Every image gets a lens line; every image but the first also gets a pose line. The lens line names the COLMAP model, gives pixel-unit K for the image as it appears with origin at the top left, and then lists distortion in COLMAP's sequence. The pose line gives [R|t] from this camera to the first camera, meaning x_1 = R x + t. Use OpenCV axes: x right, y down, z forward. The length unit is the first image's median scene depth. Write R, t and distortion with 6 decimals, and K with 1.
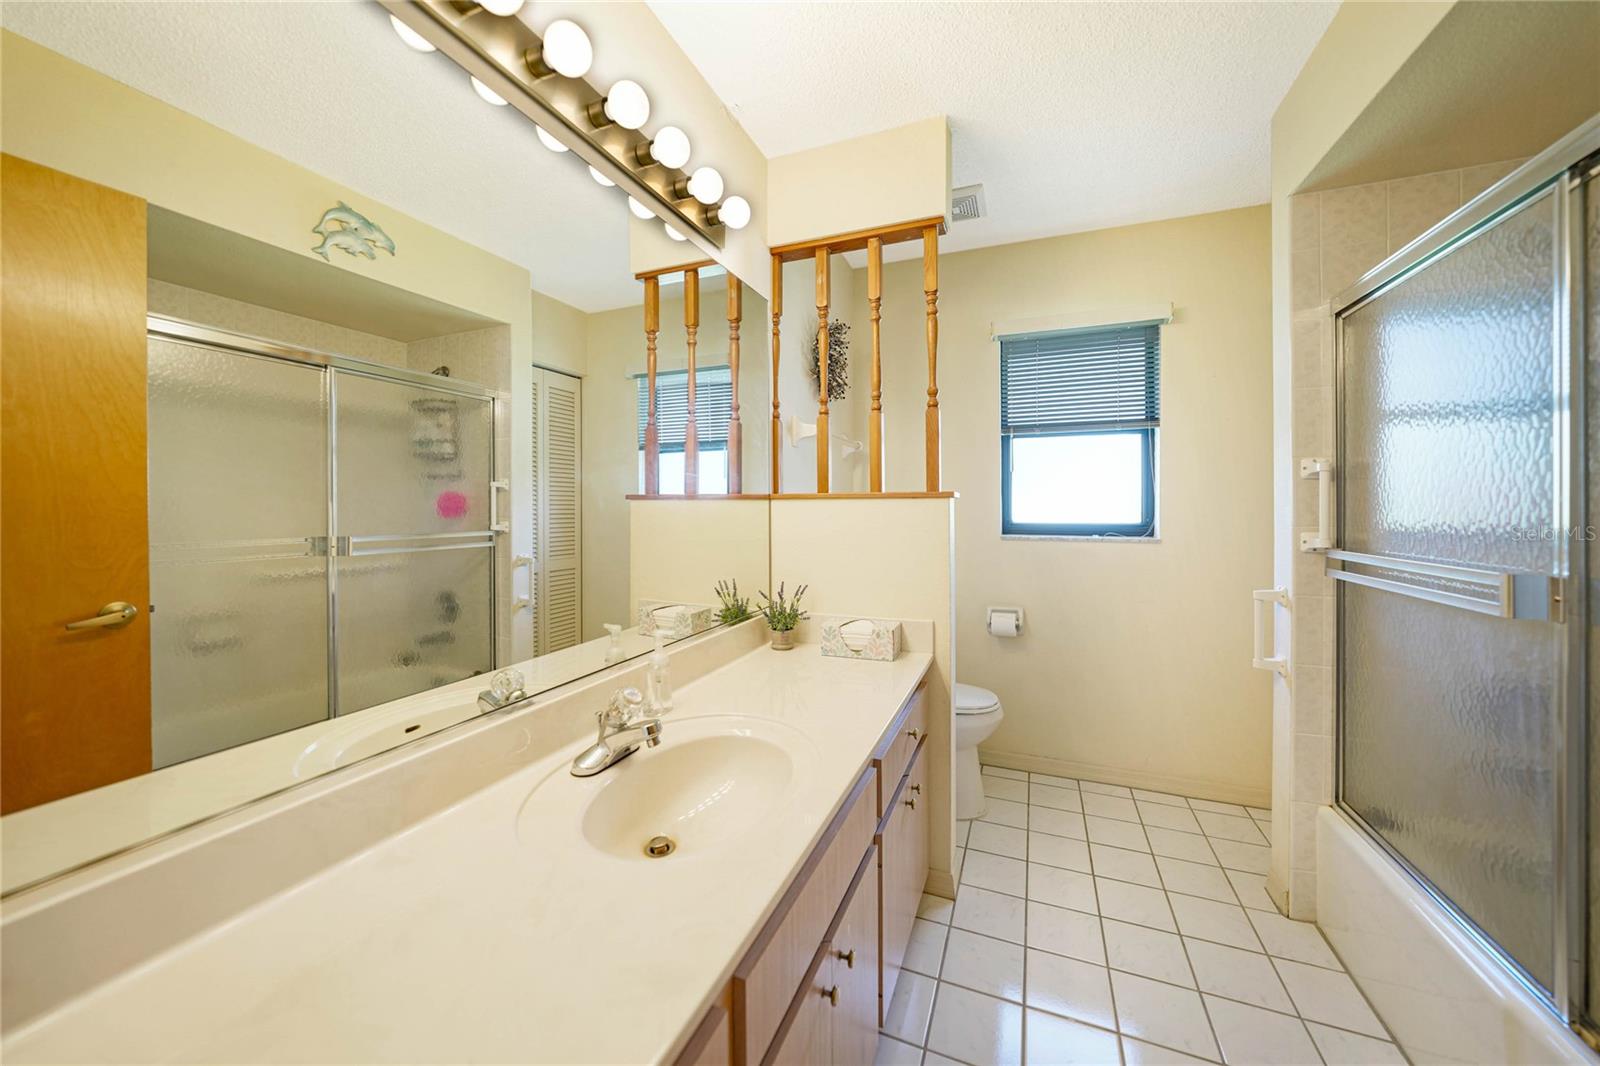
lens RADIAL K [[526.4, 0, 839.8], [0, 526.4, 511.0], [0, 0, 1]] dist [-0.000025, 0.000022]
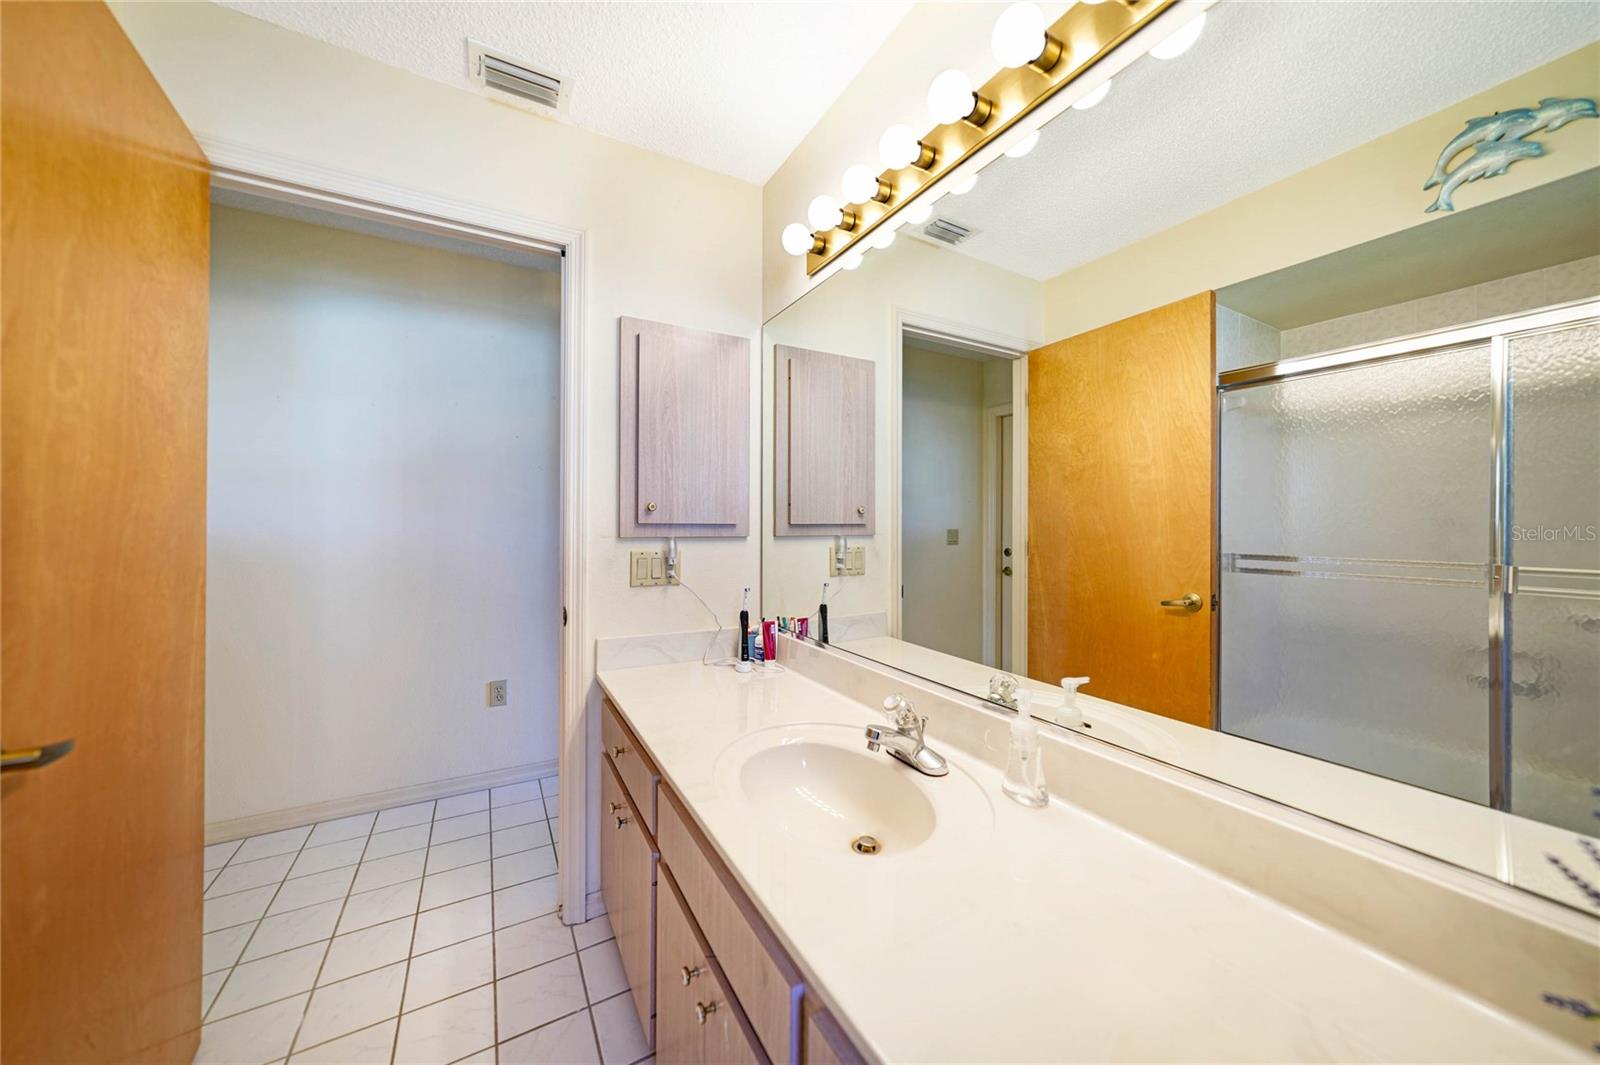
lens RADIAL K [[563.4, 0, 795.1], [0, 563.4, 529.7], [0, 0, 1]] dist [-0.001182, 0.000180]
pose [[-0.649274, 0.010146, -0.760487, 0.468781], [-0.004316, 0.999846, 0.017023, -0.014281], [0.760542, 0.014335, -0.649130, 1.251034]]
